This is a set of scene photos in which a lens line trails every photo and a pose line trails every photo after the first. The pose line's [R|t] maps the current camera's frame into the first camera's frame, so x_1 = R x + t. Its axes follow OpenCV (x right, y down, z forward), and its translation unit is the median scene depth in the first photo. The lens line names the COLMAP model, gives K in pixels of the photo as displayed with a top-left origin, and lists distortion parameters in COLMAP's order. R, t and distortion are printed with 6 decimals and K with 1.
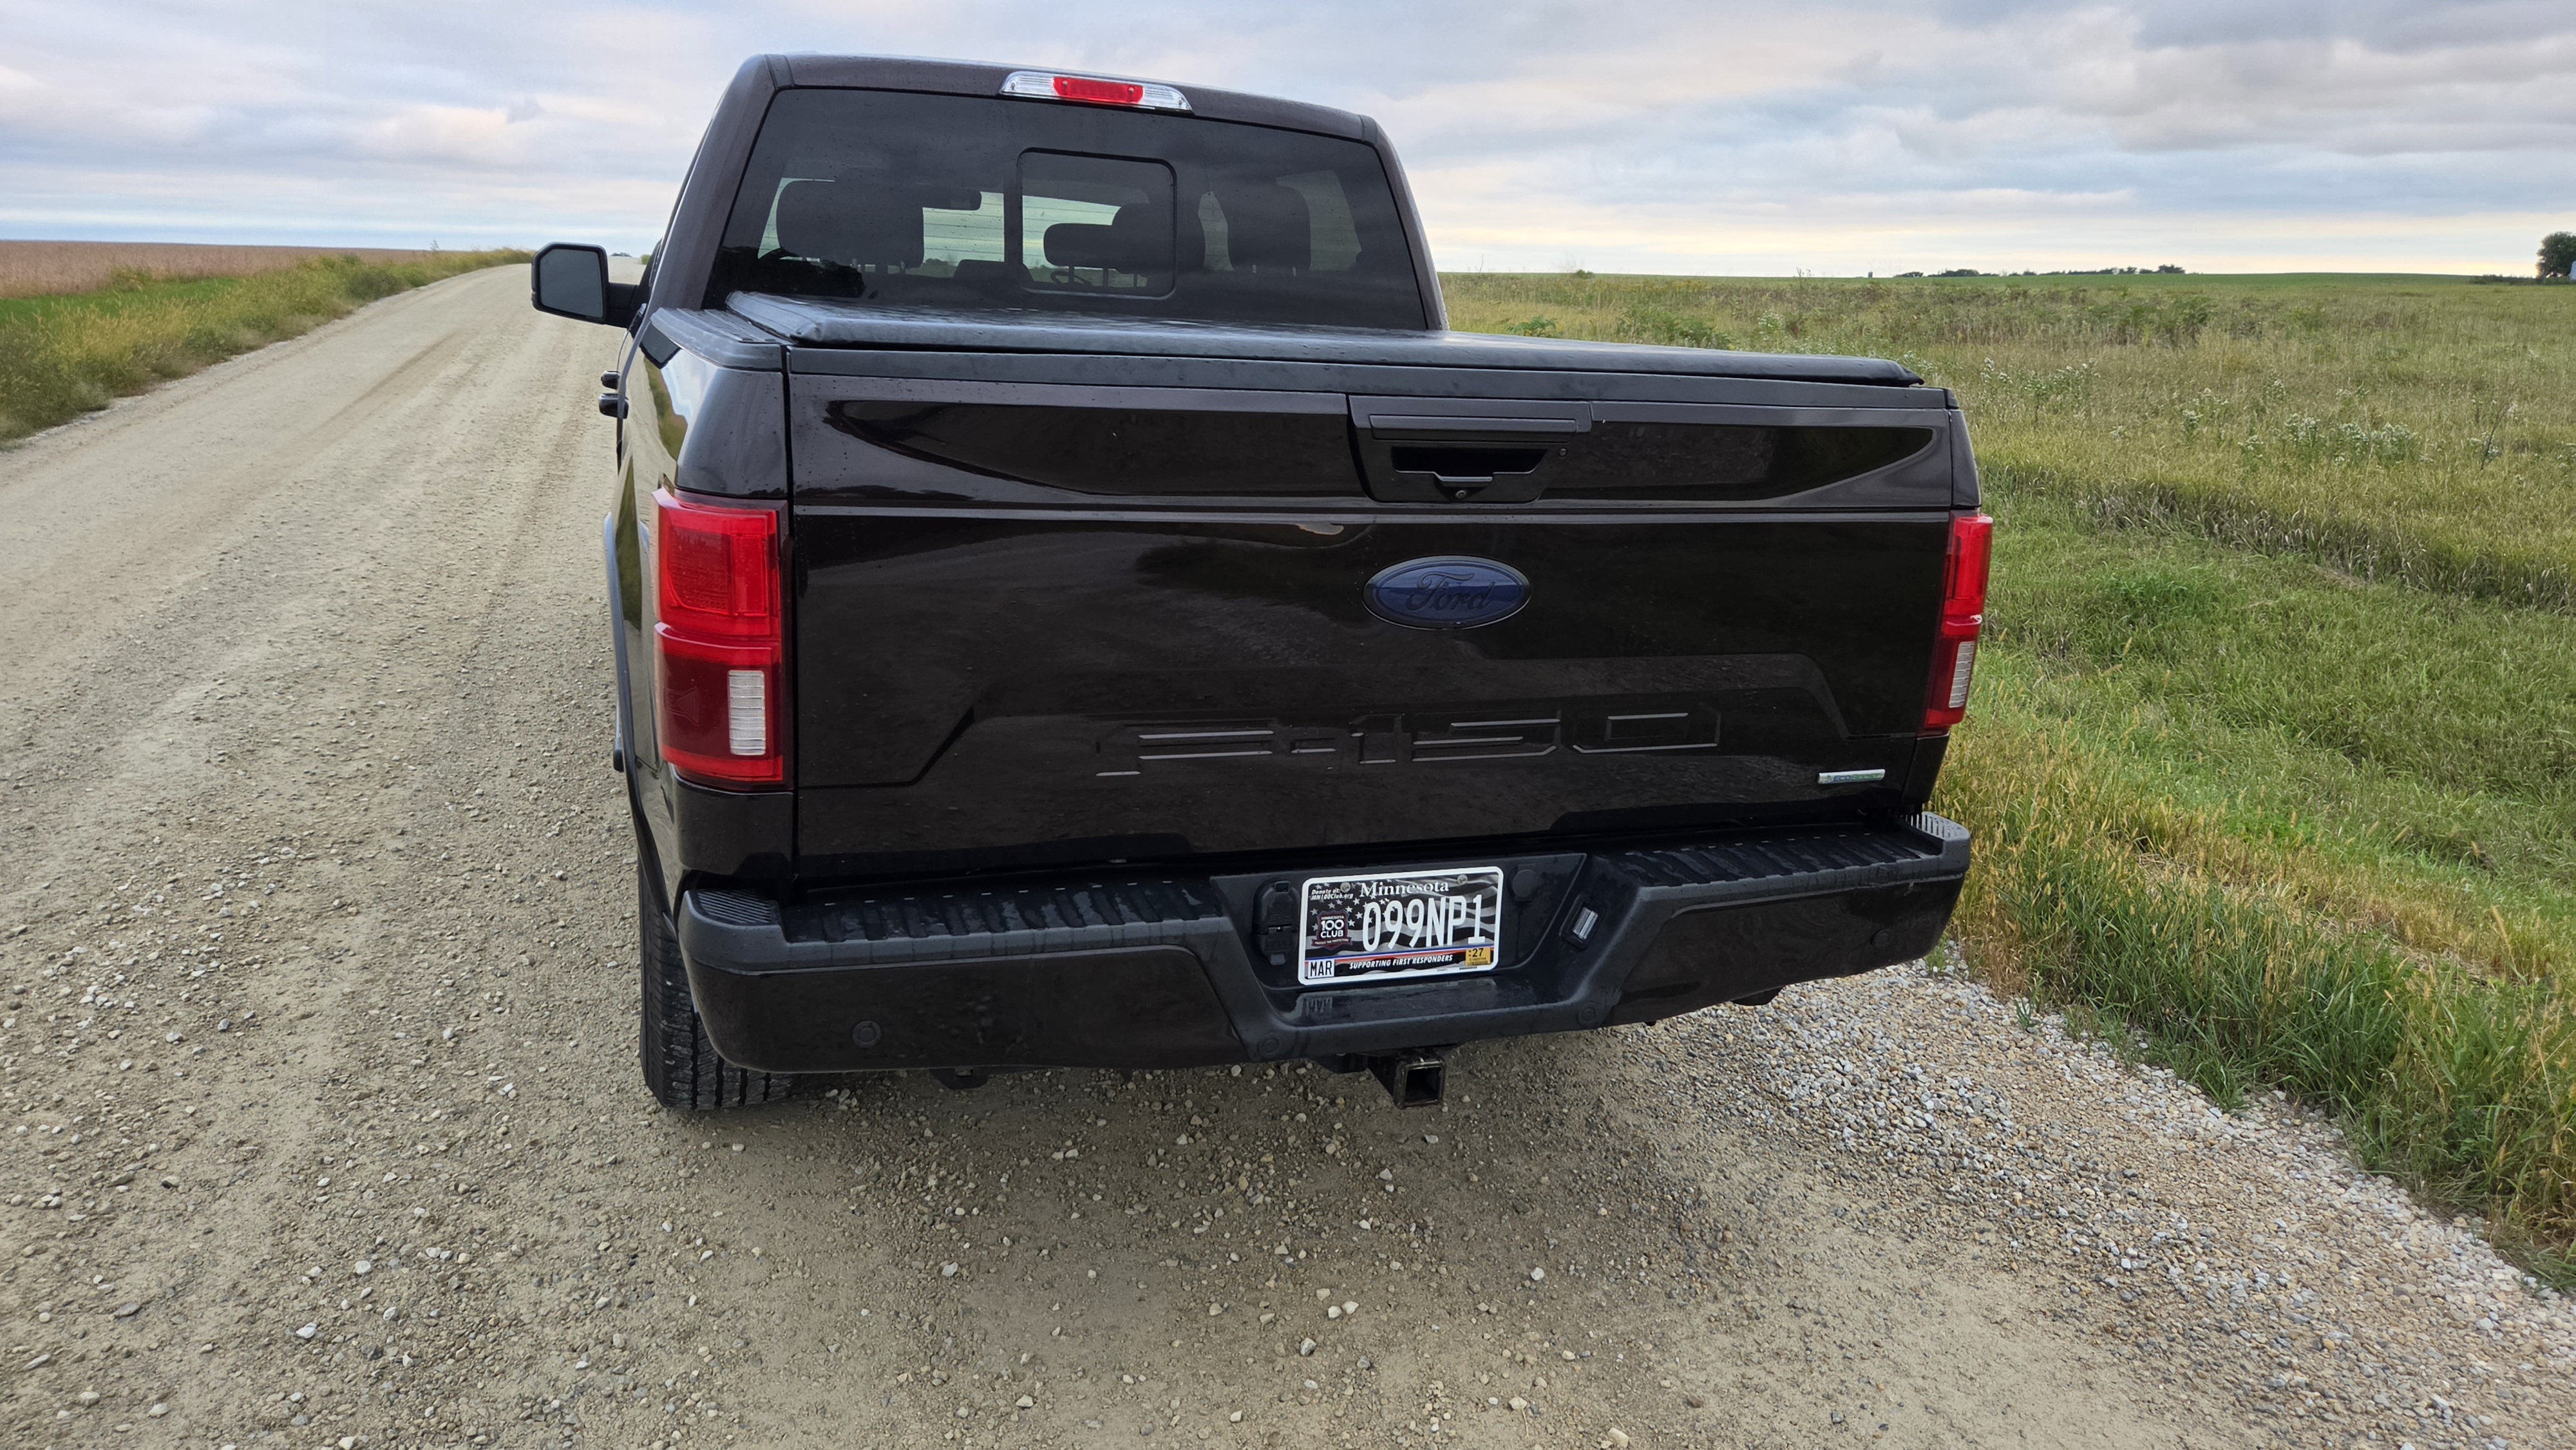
lens RADIAL K [[1811.6, 0, 1278.7], [0, 1811.6, 724.7], [0, 0, 1]] dist [0.079386, -0.065909]
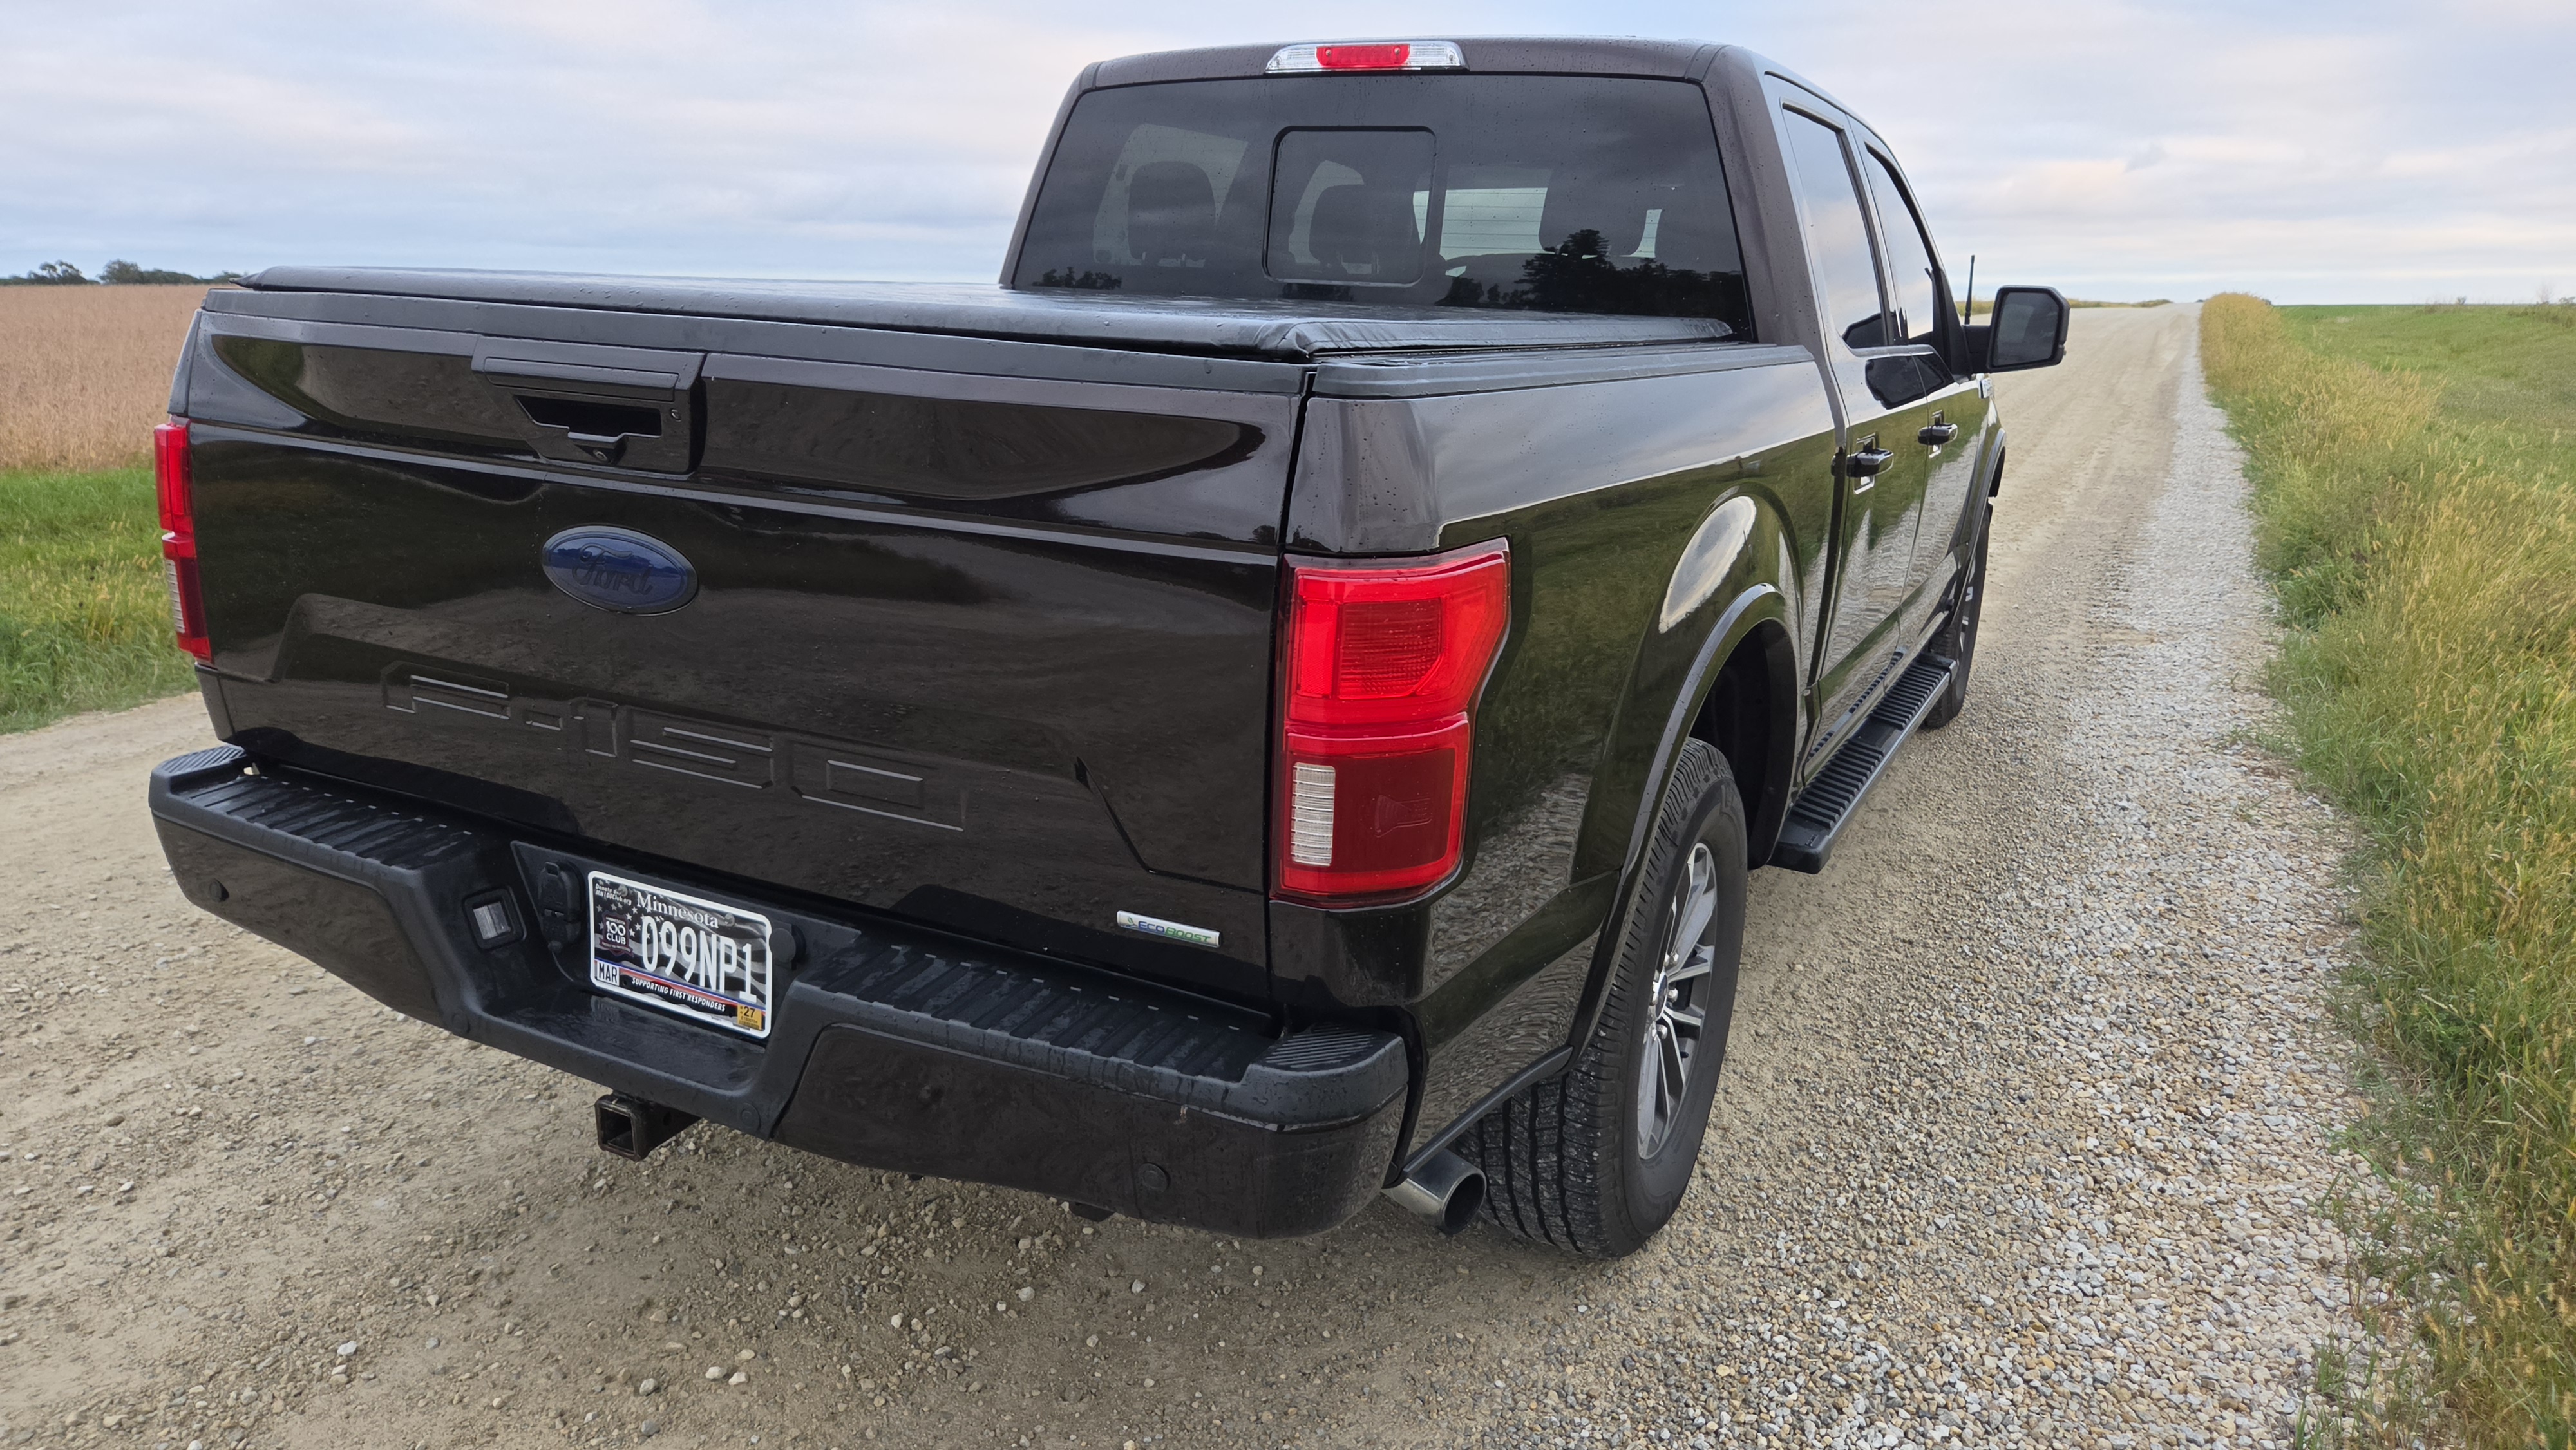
lens RADIAL K [[1811.6, 0, 1177.7], [0, 1811.6, 700.2], [0, 0, 1]] dist [0.079386, -0.065909]
pose [[0.640510, 0.148881, -0.753380, 0.858522], [-0.180769, 0.982691, 0.040510, -0.087681], [0.746371, 0.110241, 0.656336, 0.581102]]
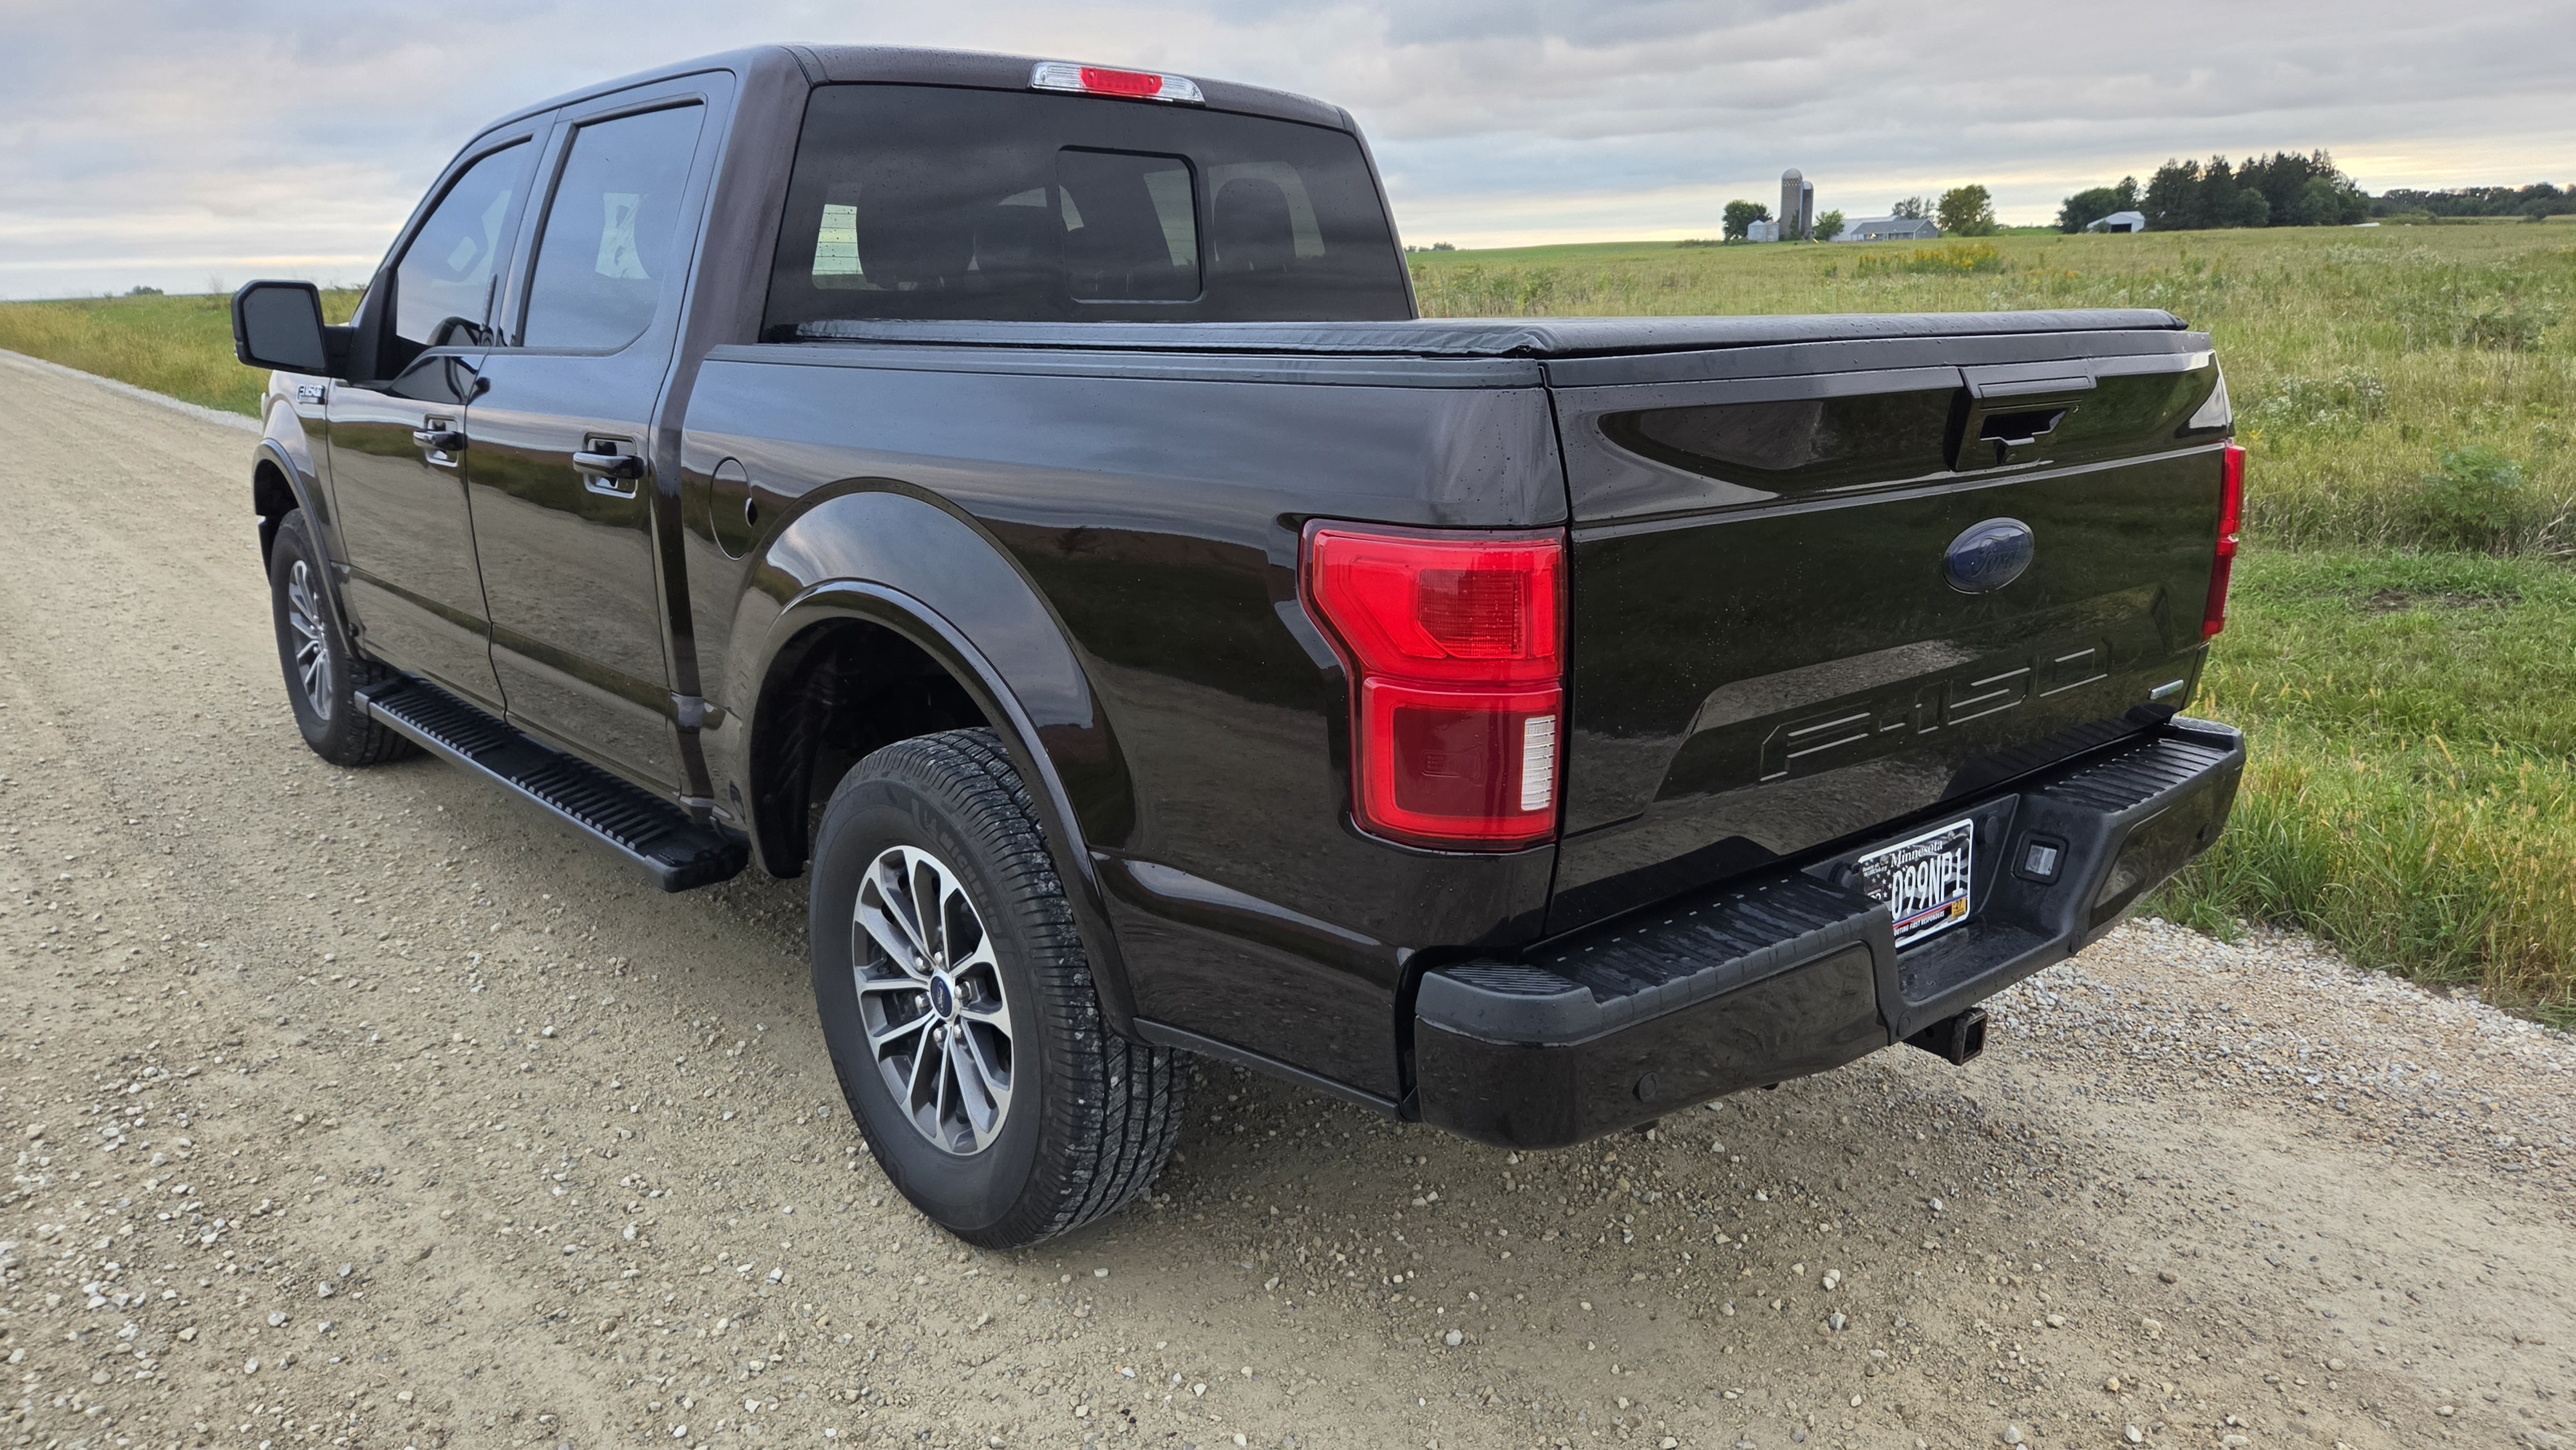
lens RADIAL K [[1811.6, 0, 1286.0], [0, 1811.6, 743.4], [0, 0, 1]] dist [0.079386, -0.065909]
pose [[0.926908, -0.140952, 0.347813, -0.596538], [0.137152, 0.989908, 0.035659, -0.054589], [-0.349329, 0.014651, 0.936886, 0.159634]]
